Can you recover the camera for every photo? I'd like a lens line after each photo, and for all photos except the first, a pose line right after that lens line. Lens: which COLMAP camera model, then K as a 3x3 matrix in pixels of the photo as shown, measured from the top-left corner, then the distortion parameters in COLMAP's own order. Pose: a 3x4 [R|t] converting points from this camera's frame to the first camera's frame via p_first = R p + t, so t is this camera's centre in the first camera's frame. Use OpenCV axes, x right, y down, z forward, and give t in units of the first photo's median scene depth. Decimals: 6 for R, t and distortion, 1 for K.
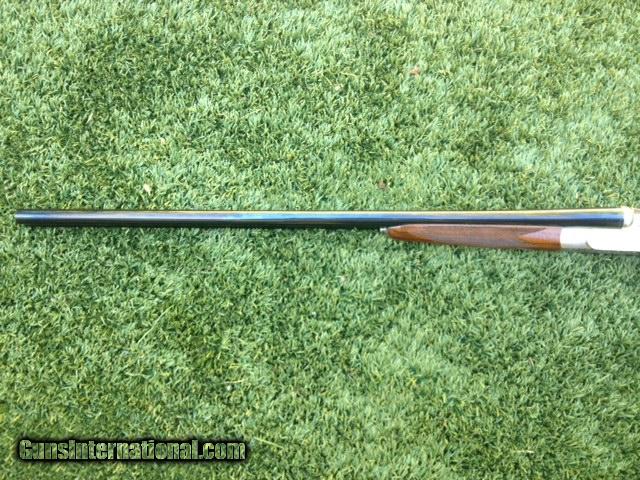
lens RADIAL K [[617.2, 0, 320.0], [0, 617.2, 240.0], [0, 0, 1]] dist [0.117357, -0.331468]
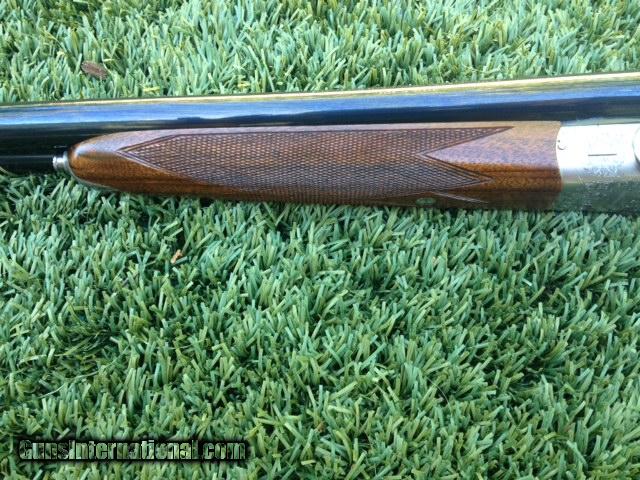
lens RADIAL K [[598.8, 0, 320.0], [0, 598.8, 240.0], [0, 0, 1]] dist [0.106704, -0.260978]
pose [[0.999589, -0.028297, 0.004573, 0.247177], [0.028657, 0.983161, -0.180478, 0.094713], [0.000611, 0.180535, 0.983568, 0.666920]]
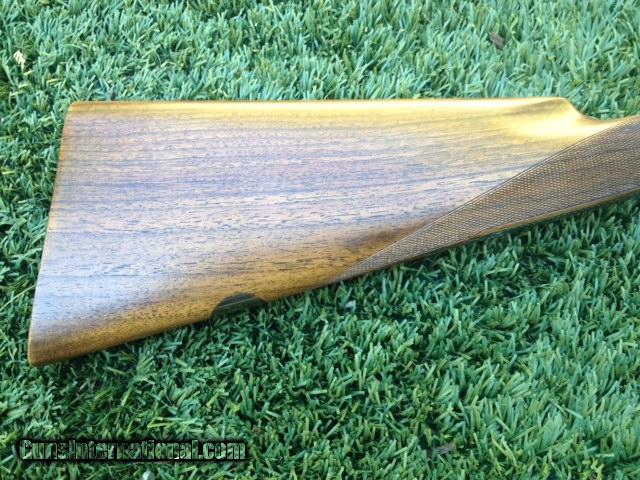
lens RADIAL K [[617.2, 0, 320.0], [0, 617.2, 240.0], [0, 0, 1]] dist [0.117357, -0.331468]
pose [[0.997956, 0.001759, -0.063881, -0.003953], [-0.009152, 0.993250, -0.115630, 0.124255], [0.063246, 0.115979, 0.991236, 0.558569]]
